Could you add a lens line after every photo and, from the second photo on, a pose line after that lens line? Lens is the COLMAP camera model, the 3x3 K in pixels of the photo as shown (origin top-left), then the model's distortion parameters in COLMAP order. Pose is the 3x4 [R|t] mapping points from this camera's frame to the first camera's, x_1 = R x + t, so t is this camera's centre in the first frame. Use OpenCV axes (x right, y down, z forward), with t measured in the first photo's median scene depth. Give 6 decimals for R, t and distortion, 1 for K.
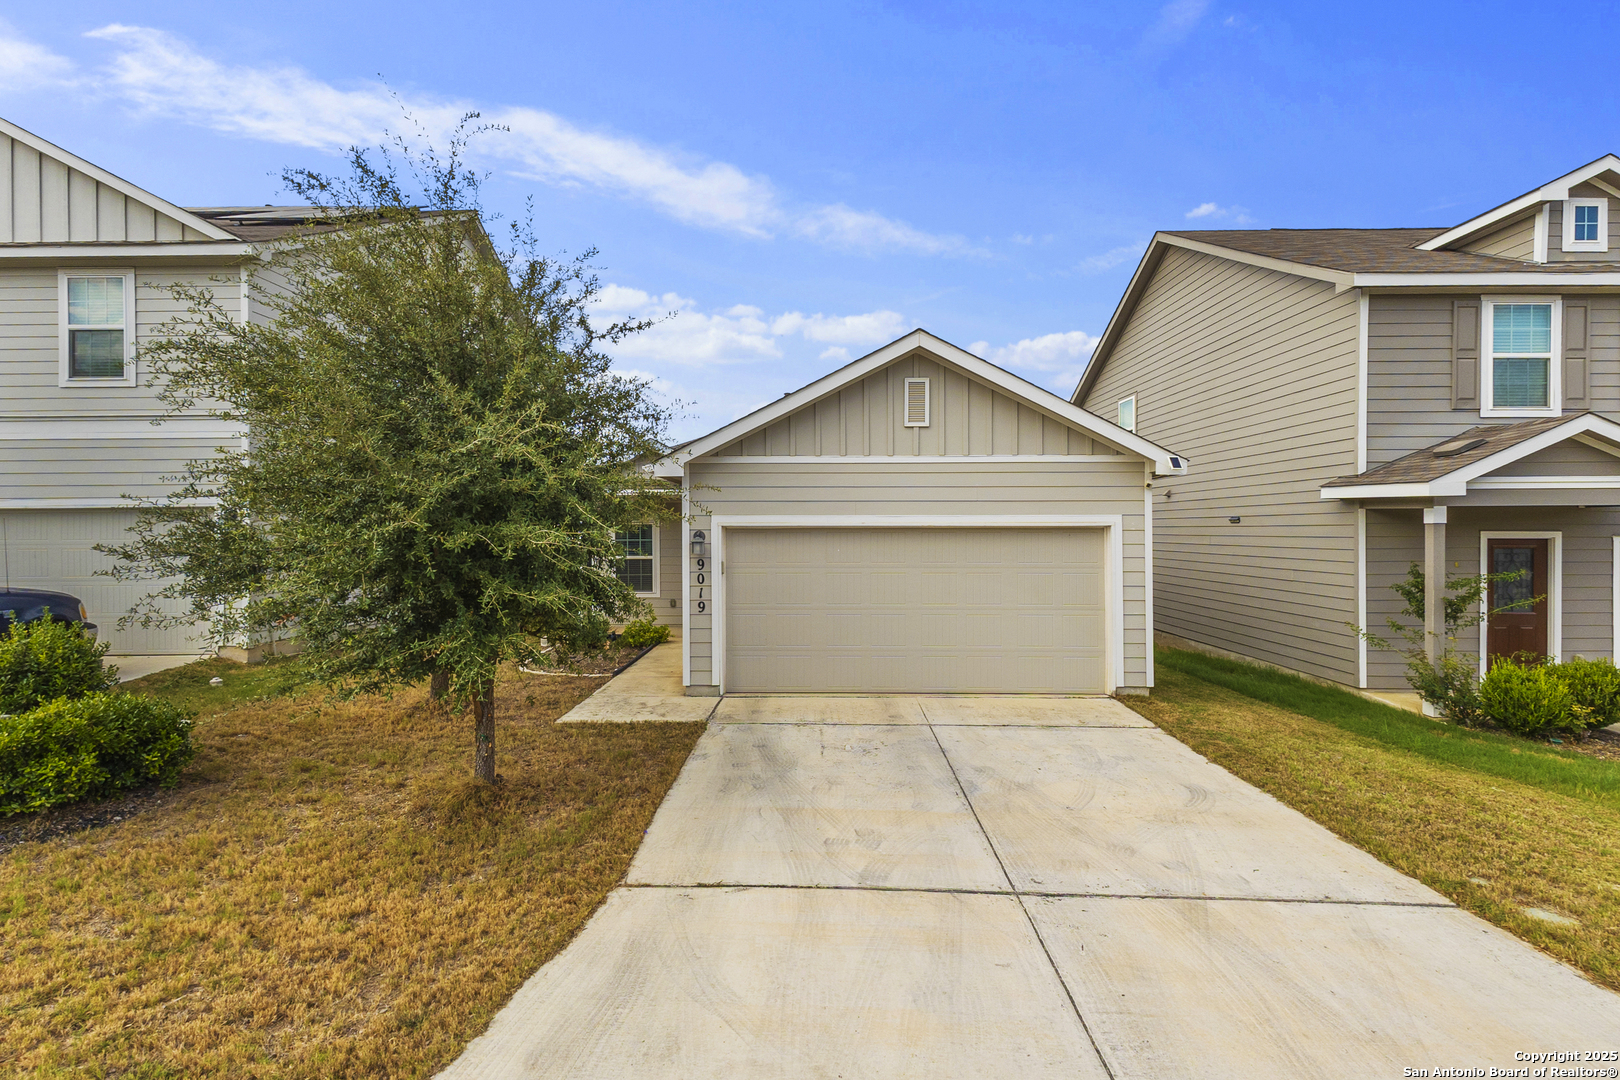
lens RADIAL K [[744.9, 0, 805.6], [0, 744.9, 530.1], [0, 0, 1]] dist [0.020935, -0.005703]
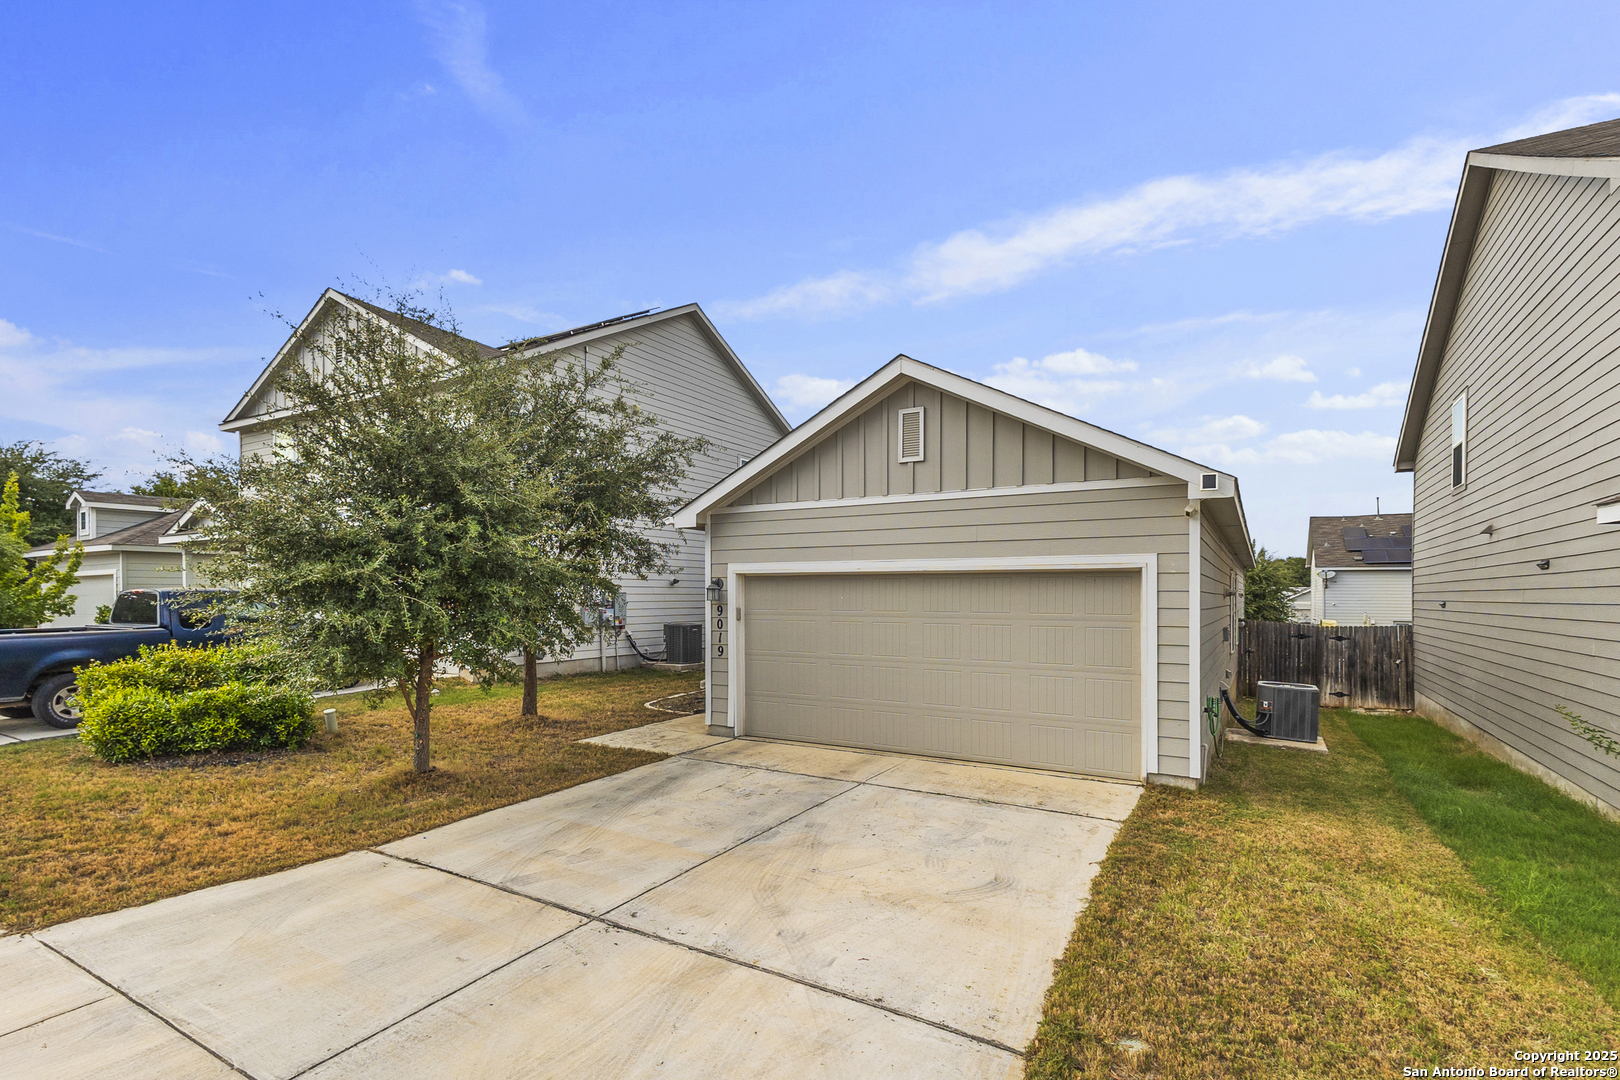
lens RADIAL K [[744.9, 0, 716.4], [0, 744.9, 595.2], [0, 0, 1]] dist [0.020935, -0.005703]
pose [[0.874214, 0.007017, -0.485490, 0.403979], [-0.004481, 0.999970, 0.006384, 0.020032], [0.485520, -0.003406, 0.874219, 0.091118]]
